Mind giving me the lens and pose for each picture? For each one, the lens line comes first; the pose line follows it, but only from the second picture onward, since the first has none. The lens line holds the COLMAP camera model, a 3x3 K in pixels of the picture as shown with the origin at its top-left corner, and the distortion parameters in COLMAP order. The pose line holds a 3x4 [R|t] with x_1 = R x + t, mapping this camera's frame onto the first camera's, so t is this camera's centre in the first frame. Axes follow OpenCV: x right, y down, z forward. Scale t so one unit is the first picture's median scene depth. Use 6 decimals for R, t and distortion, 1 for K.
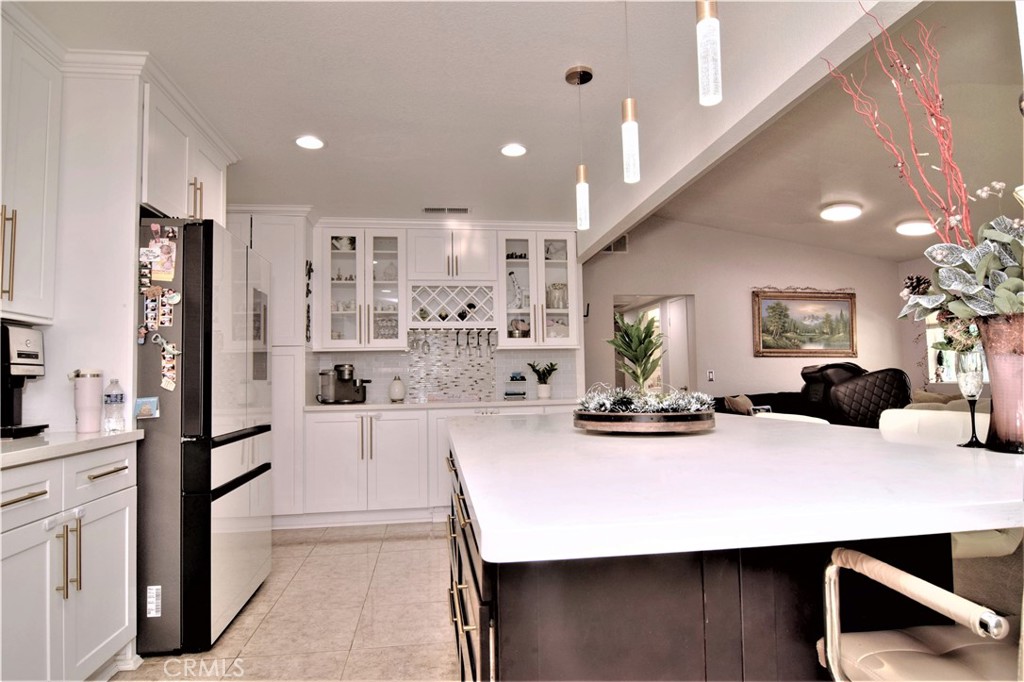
lens RADIAL K [[549.9, 0, 512.0], [0, 549.9, 341.0], [0, 0, 1]] dist [-0.000337, -0.018179]
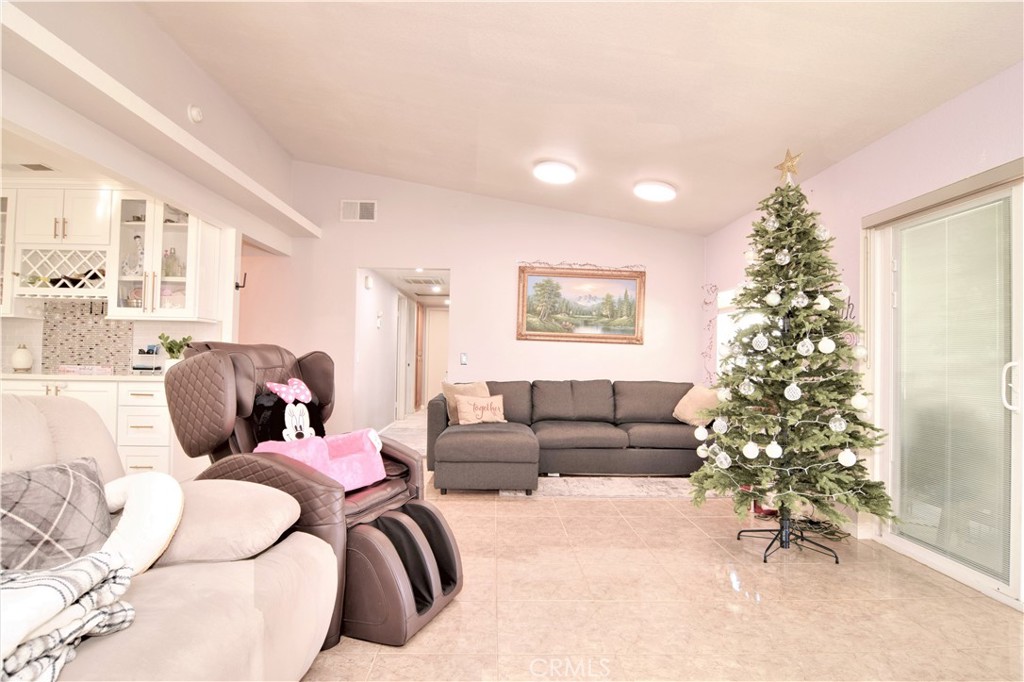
lens RADIAL K [[549.9, 0, 512.0], [0, 549.9, 341.0], [0, 0, 1]] dist [-0.000337, -0.018179]
pose [[0.994557, 0.035429, -0.097987, 0.518664], [-0.031595, 0.998684, 0.040405, -0.004987], [0.099290, -0.037089, 0.994367, 0.104880]]
